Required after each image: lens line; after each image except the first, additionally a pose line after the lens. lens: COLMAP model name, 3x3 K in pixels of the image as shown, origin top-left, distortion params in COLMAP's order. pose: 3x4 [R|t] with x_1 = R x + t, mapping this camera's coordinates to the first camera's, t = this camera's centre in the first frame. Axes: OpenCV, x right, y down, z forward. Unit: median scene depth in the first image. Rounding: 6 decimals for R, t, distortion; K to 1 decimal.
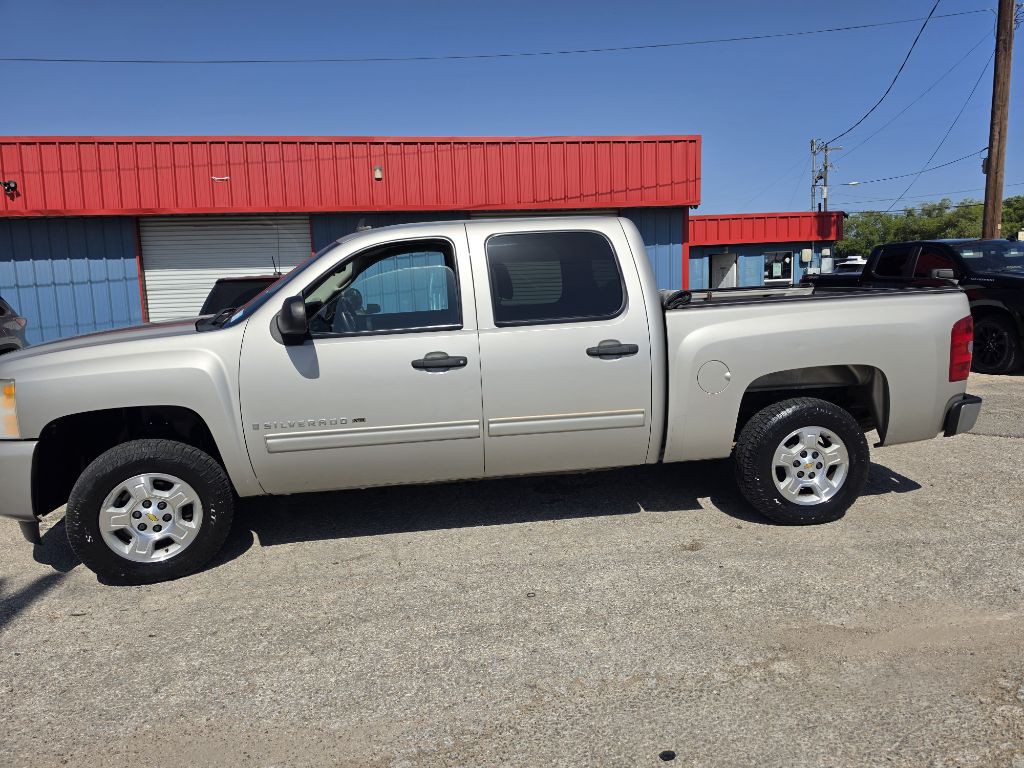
lens RADIAL K [[713.1, 0, 529.0], [0, 713.1, 365.1], [0, 0, 1]] dist [0.032658, -0.040813]
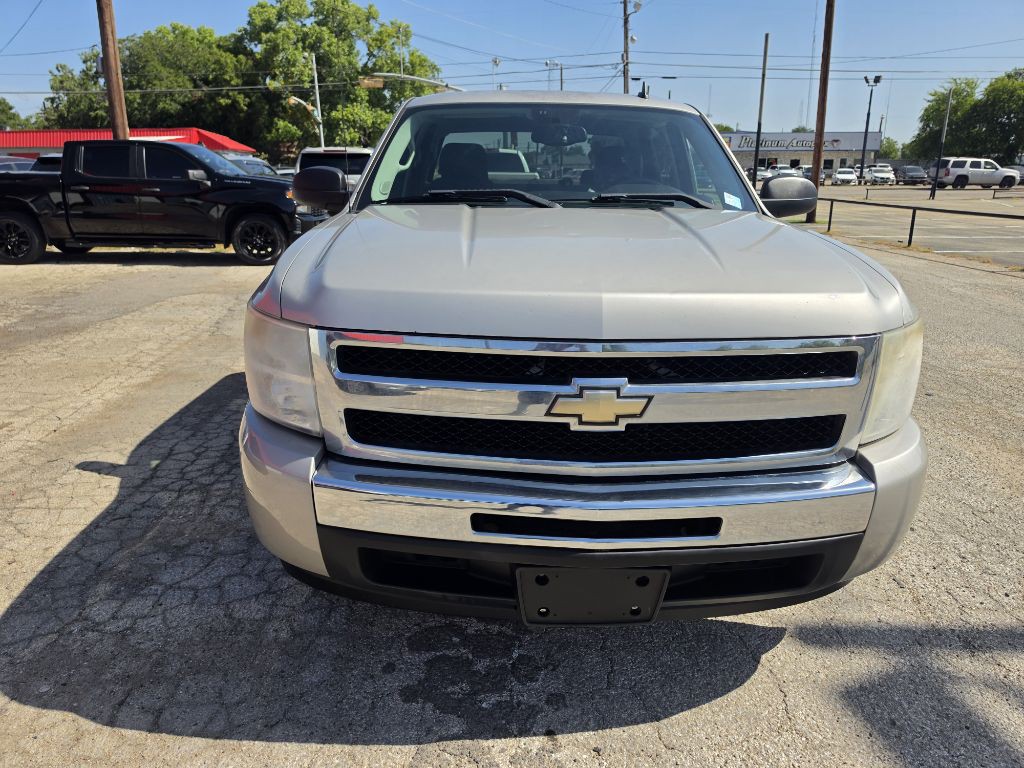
lens RADIAL K [[725.0, 0, 511.4], [0, 725.0, 379.7], [0, 0, 1]] dist [0.035775, -0.044019]
pose [[0.111675, -0.235997, 0.965315, -1.212379], [0.102241, 0.968965, 0.225062, -0.085952], [-0.988471, 0.073561, 0.132338, 1.116697]]
